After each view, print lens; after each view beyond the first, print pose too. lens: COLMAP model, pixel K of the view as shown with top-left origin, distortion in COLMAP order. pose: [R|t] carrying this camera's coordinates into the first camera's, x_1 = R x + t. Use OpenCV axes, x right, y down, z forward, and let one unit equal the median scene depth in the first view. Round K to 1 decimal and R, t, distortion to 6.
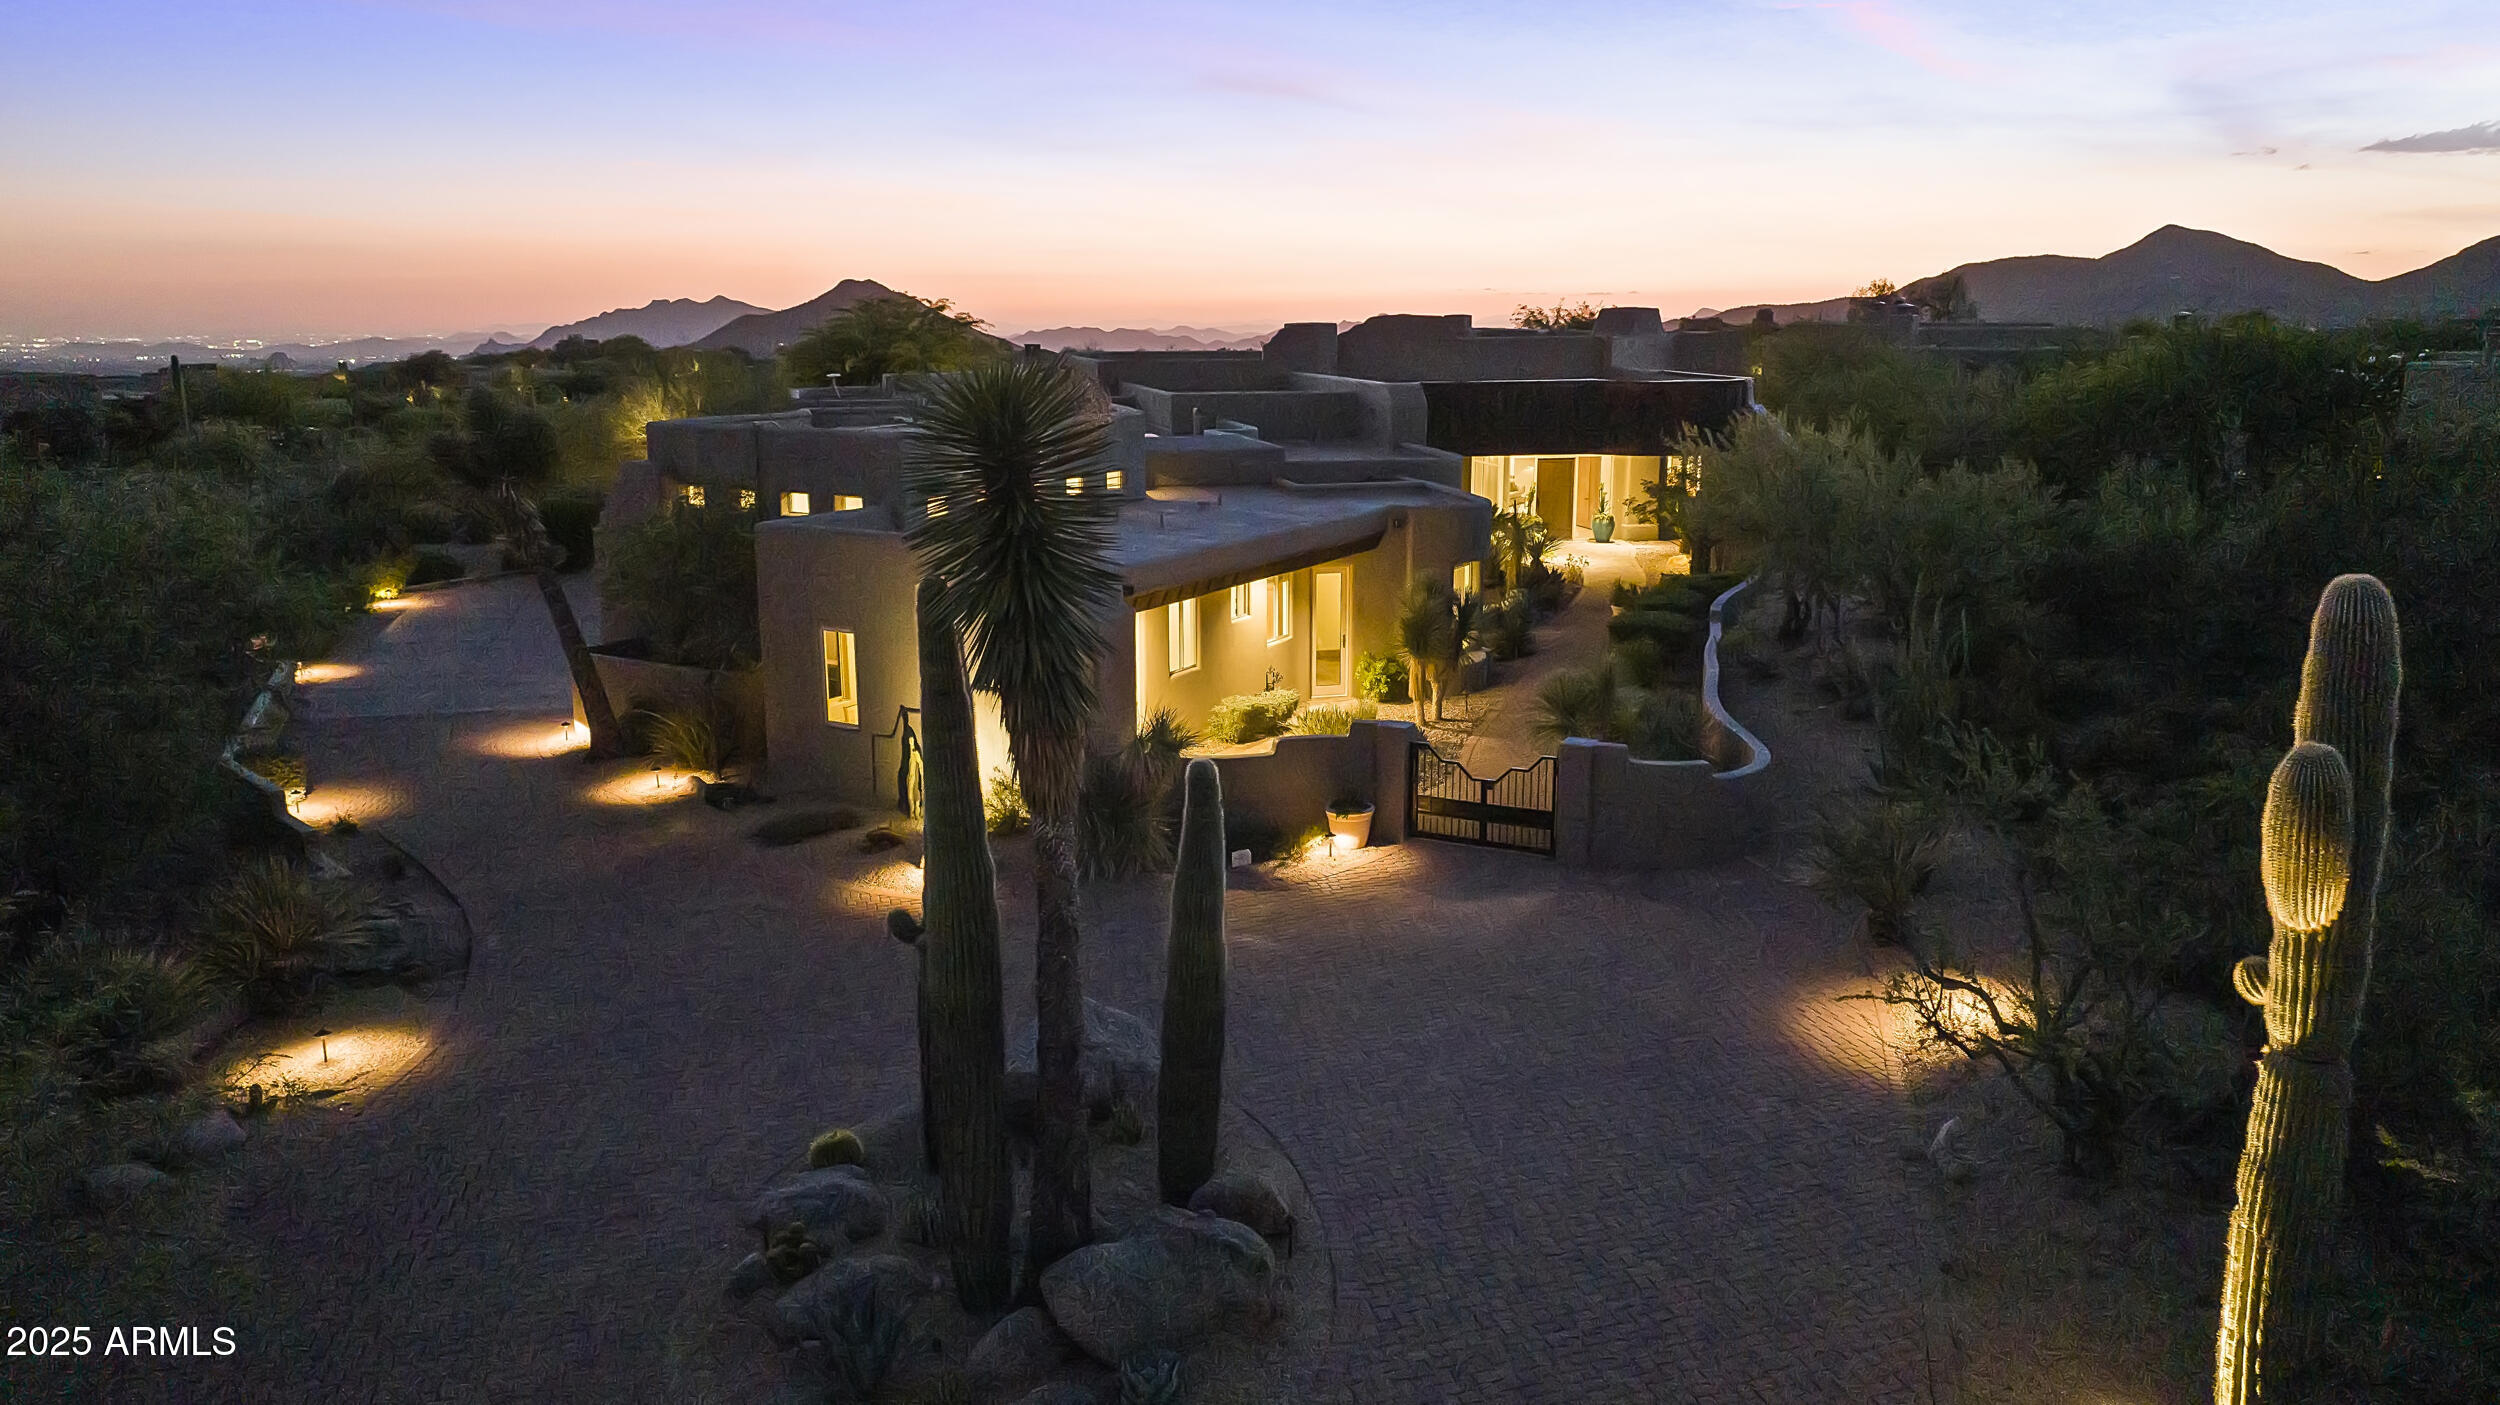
lens RADIAL K [[1768.7, 0, 1250.0], [0, 1768.7, 702.5], [0, 0, 1]] dist [-0.016688, -0.005474]
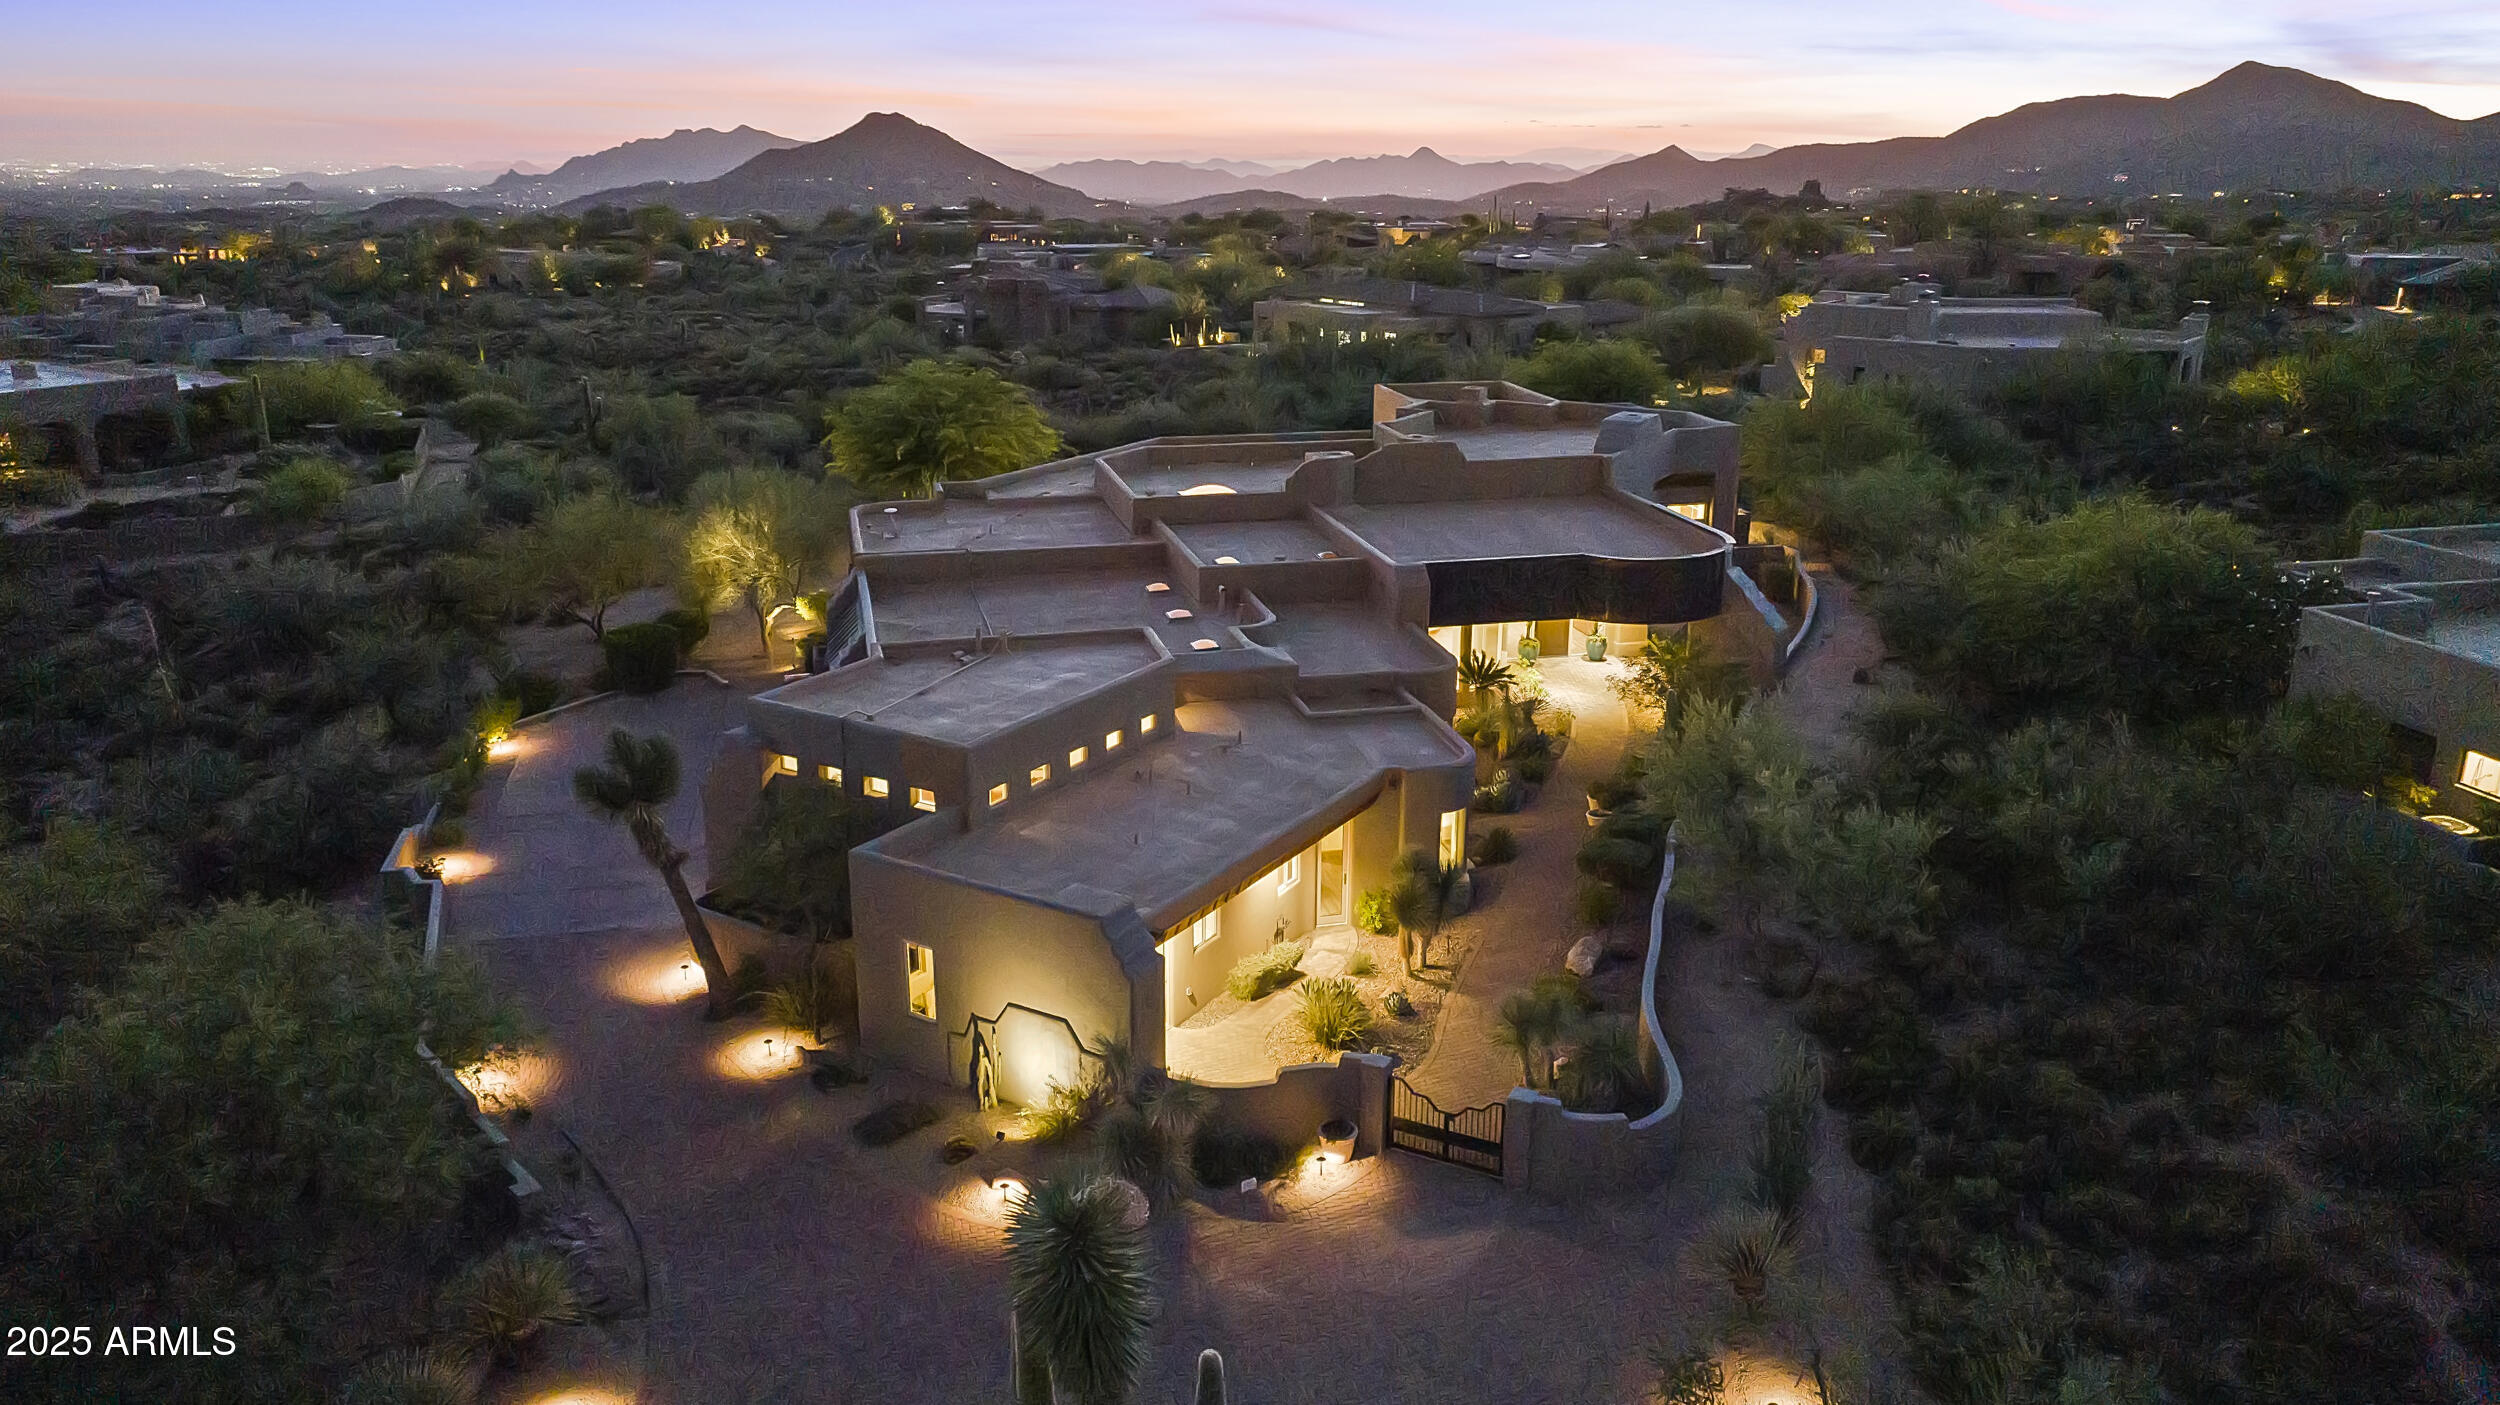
lens RADIAL K [[1789.3, 0, 1250.0], [0, 1789.3, 702.5], [0, 0, 1]] dist [-0.022898, 0.002463]
pose [[0.999785, 0.010859, -0.017658, 0.013244], [-0.009231, 0.995915, 0.089819, -0.331342], [0.018561, -0.089636, 0.995802, -0.204438]]
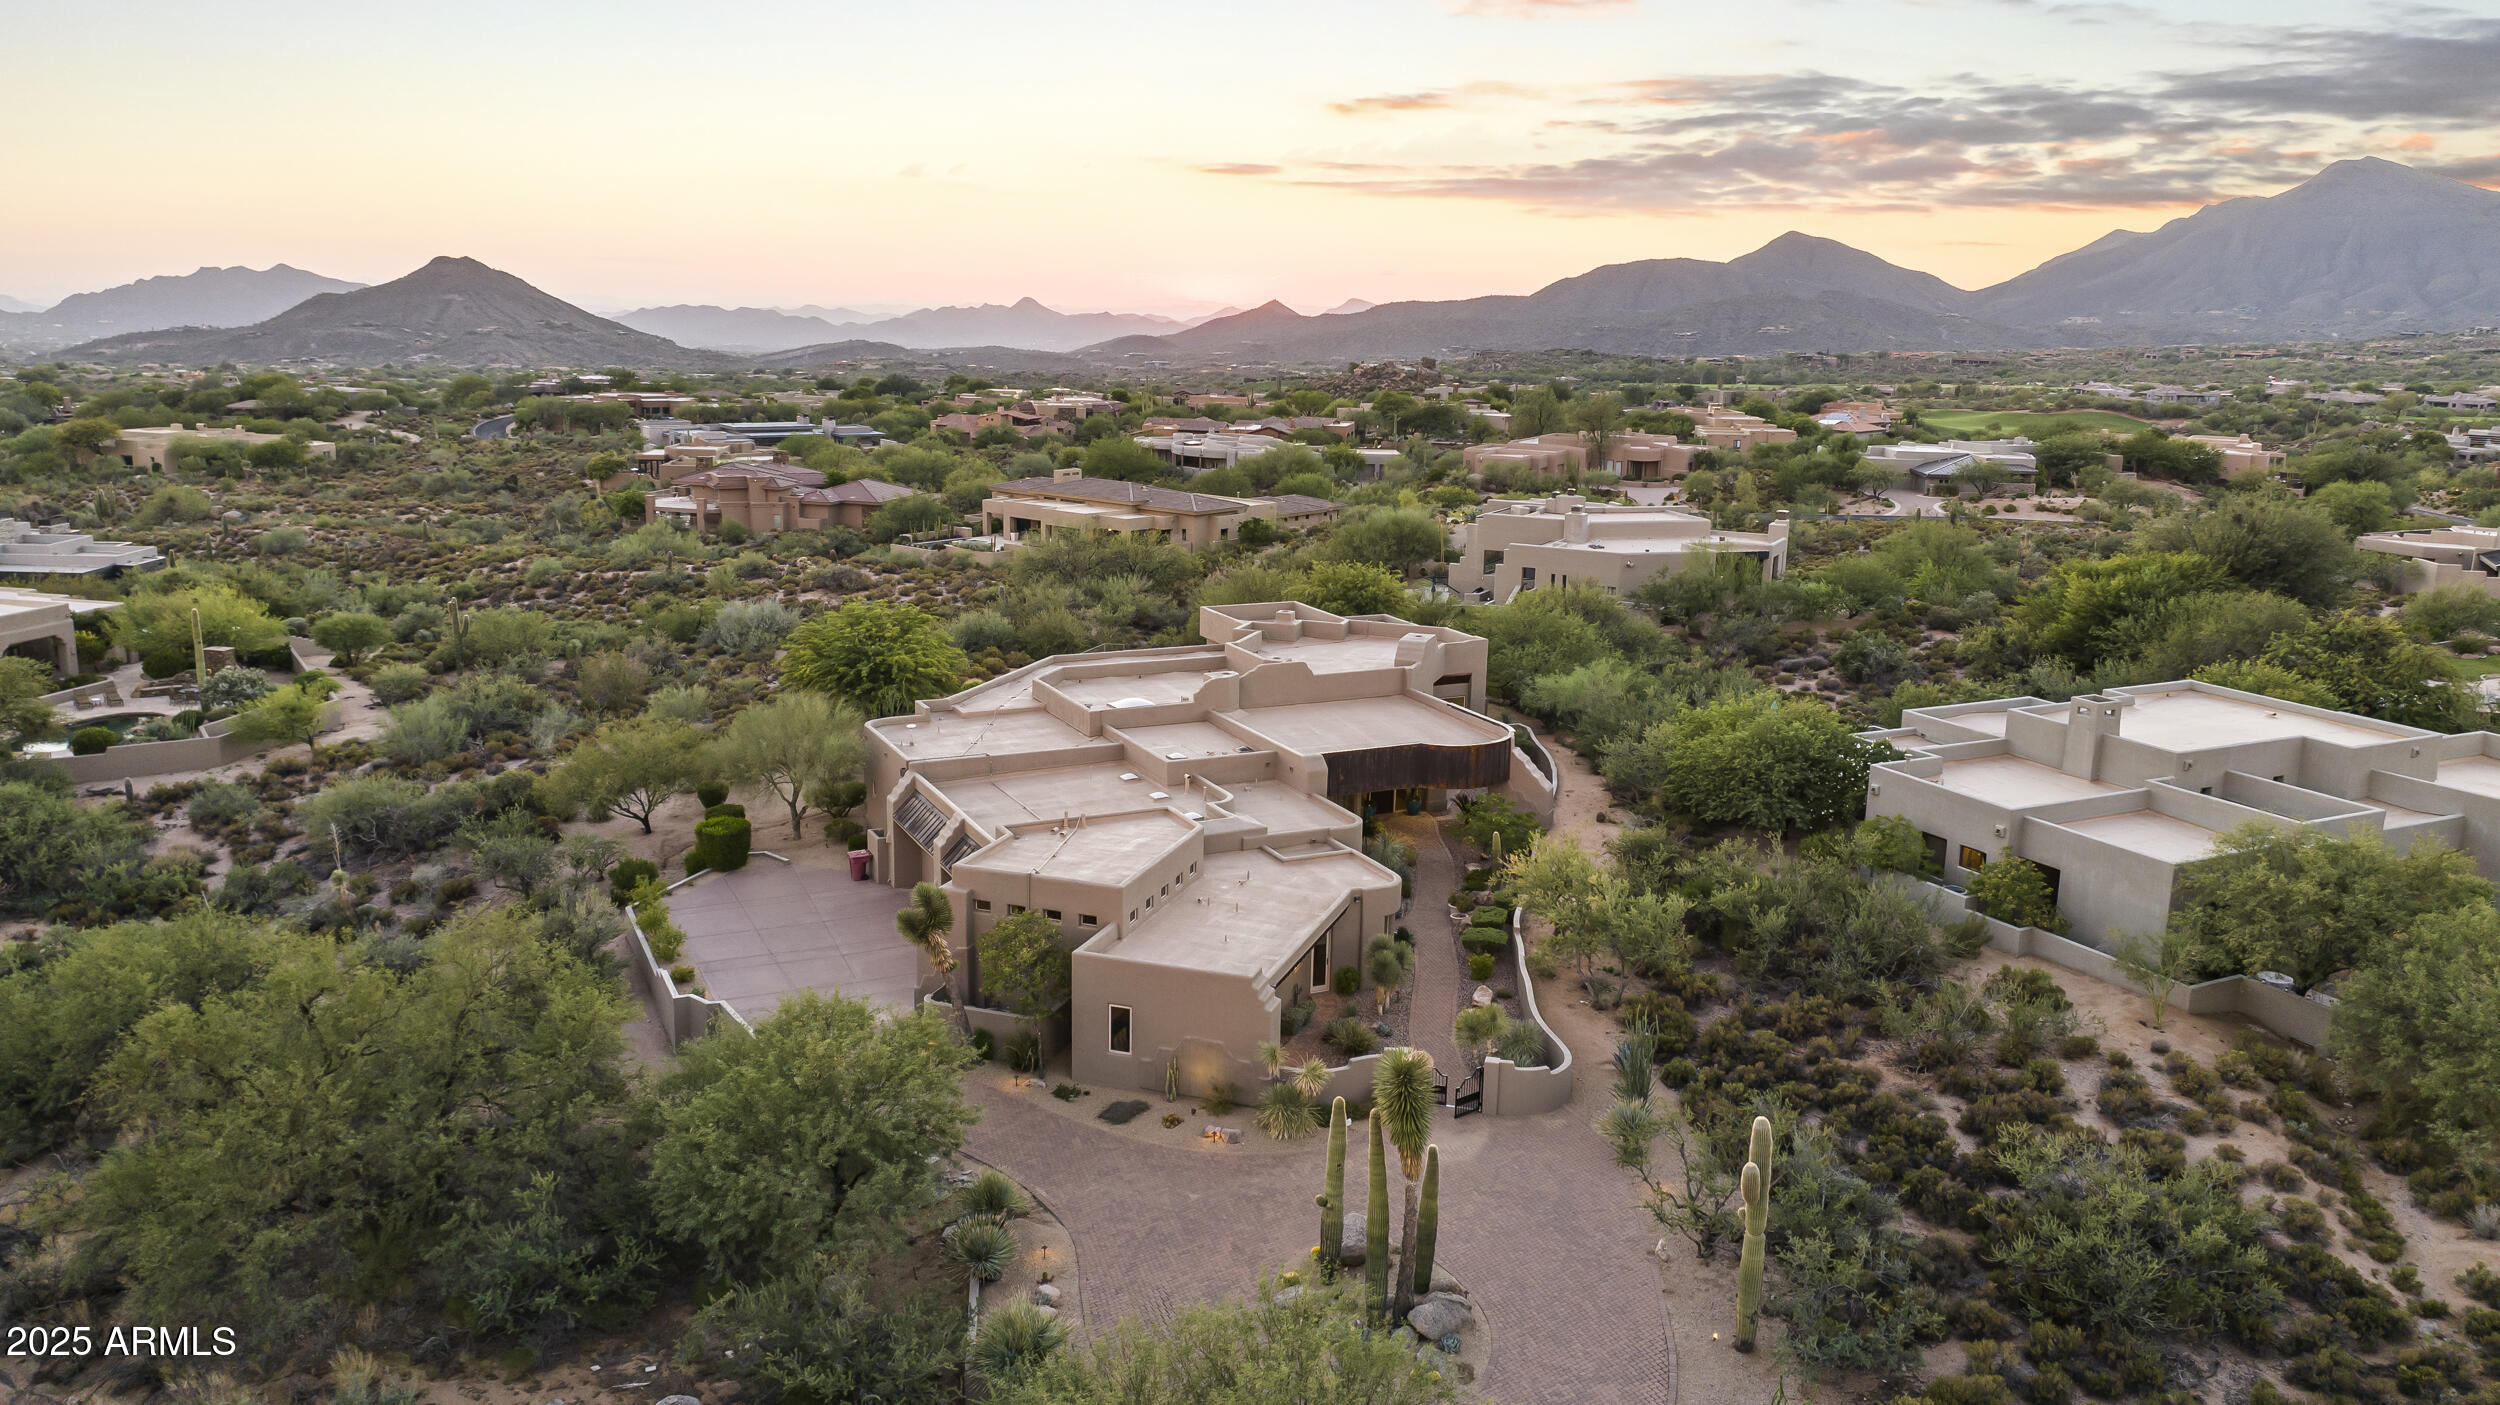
lens RADIAL K [[1870.4, 0, 1250.0], [0, 1870.4, 702.5], [0, 0, 1]] dist [-0.019759, -0.008392]
pose [[0.981084, -0.021118, 0.192425, -0.508700], [0.020346, 0.999775, 0.005987, -0.409834], [-0.192508, -0.001959, 0.981293, -1.140219]]
